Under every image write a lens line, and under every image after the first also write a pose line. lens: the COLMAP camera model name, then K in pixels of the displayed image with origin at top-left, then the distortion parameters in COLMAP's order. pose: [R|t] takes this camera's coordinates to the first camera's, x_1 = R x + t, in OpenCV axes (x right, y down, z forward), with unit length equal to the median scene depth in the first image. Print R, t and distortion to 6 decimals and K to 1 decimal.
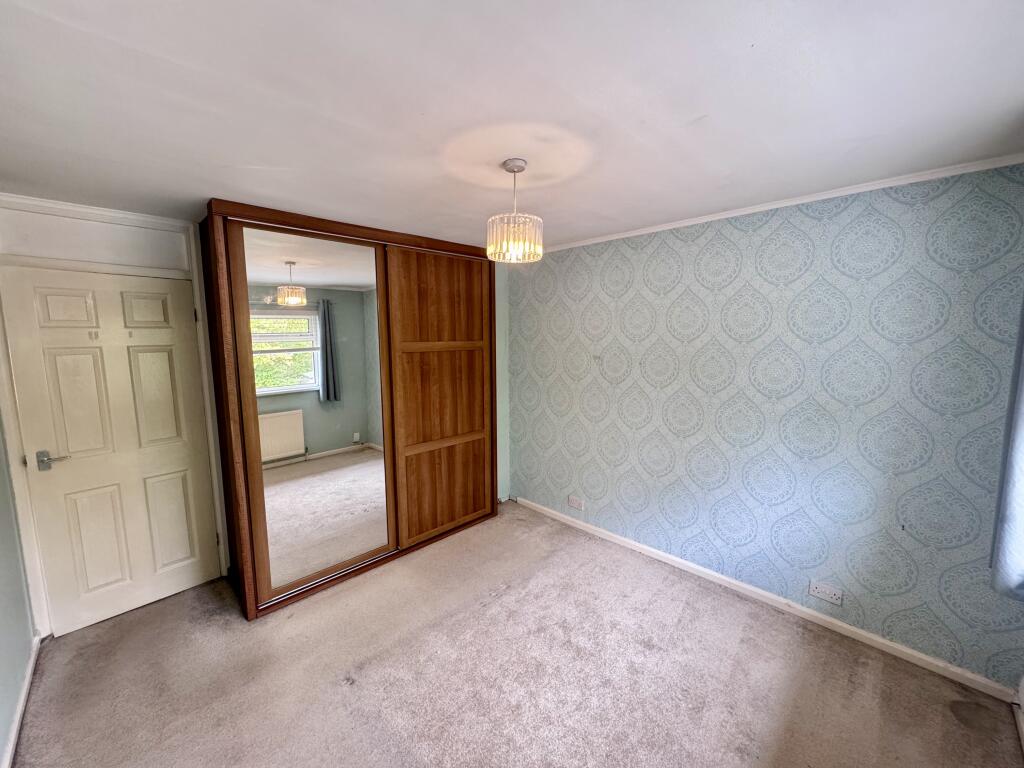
lens RADIAL K [[411.7, 0, 513.2], [0, 411.7, 385.2], [0, 0, 1]] dist [0.000674, 0.000181]
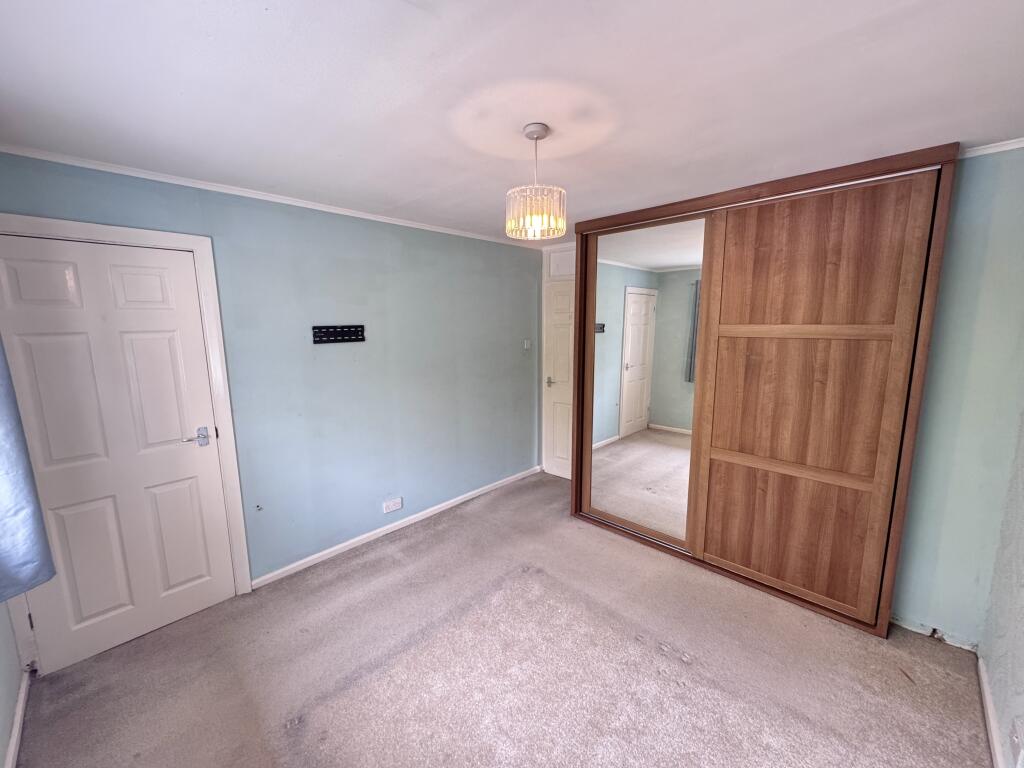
lens RADIAL K [[411.7, 0, 513.2], [0, 411.7, 385.2], [0, 0, 1]] dist [0.000674, 0.000181]
pose [[0.011685, 0.168269, -0.985672, 0.534627], [-0.104779, 0.980518, 0.166147, -0.073294], [0.994427, 0.101336, 0.029089, 0.531596]]
